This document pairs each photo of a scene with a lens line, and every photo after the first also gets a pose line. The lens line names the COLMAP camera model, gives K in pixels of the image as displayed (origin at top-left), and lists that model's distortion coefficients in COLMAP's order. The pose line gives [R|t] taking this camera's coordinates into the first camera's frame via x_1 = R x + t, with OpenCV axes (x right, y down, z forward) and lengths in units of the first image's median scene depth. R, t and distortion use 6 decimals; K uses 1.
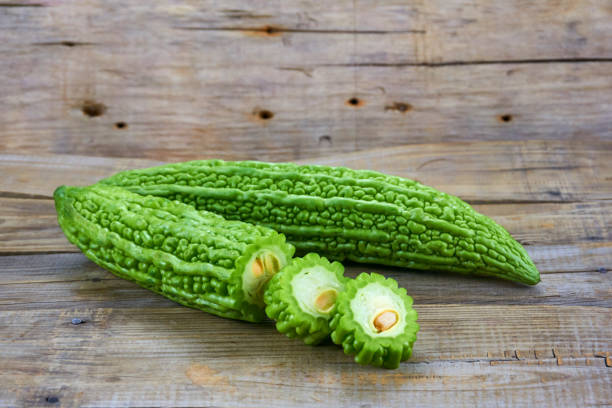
lens RADIAL K [[1260.5, 0, 306.1], [0, 1260.5, 201.6], [0, 0, 1]] dist [0.103696, 0.000000]
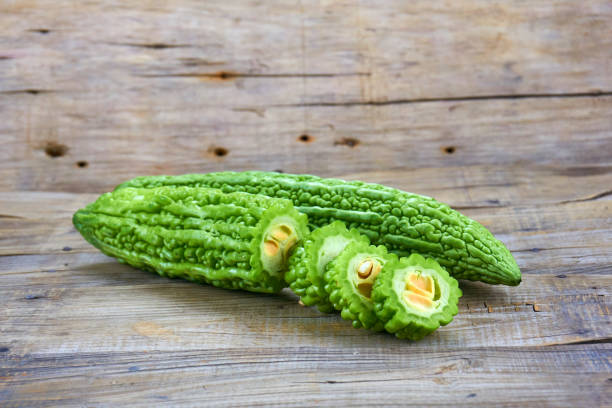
lens RADIAL K [[1260.5, 0, 305.2], [0, 1260.5, 203.7], [0, 0, 1]] dist [0.103696, 0.000000]
pose [[0.999613, -0.025878, 0.010163, 0.027426], [0.027077, 0.989106, -0.144691, 0.132413], [-0.006308, 0.144910, 0.989425, -0.033274]]
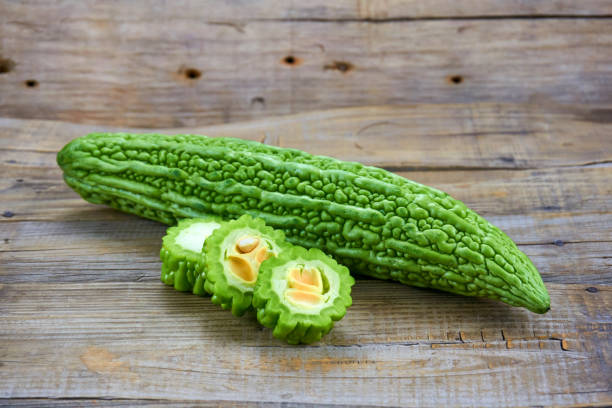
lens RADIAL K [[1260.5, 0, 298.5], [0, 1260.5, 209.4], [0, 0, 1]] dist [0.103696, 0.000000]
pose [[0.999662, 0.004251, 0.025648, 0.021930], [-0.004718, 0.999824, 0.018146, 0.012349], [-0.025567, -0.018261, 0.999506, 0.091576]]
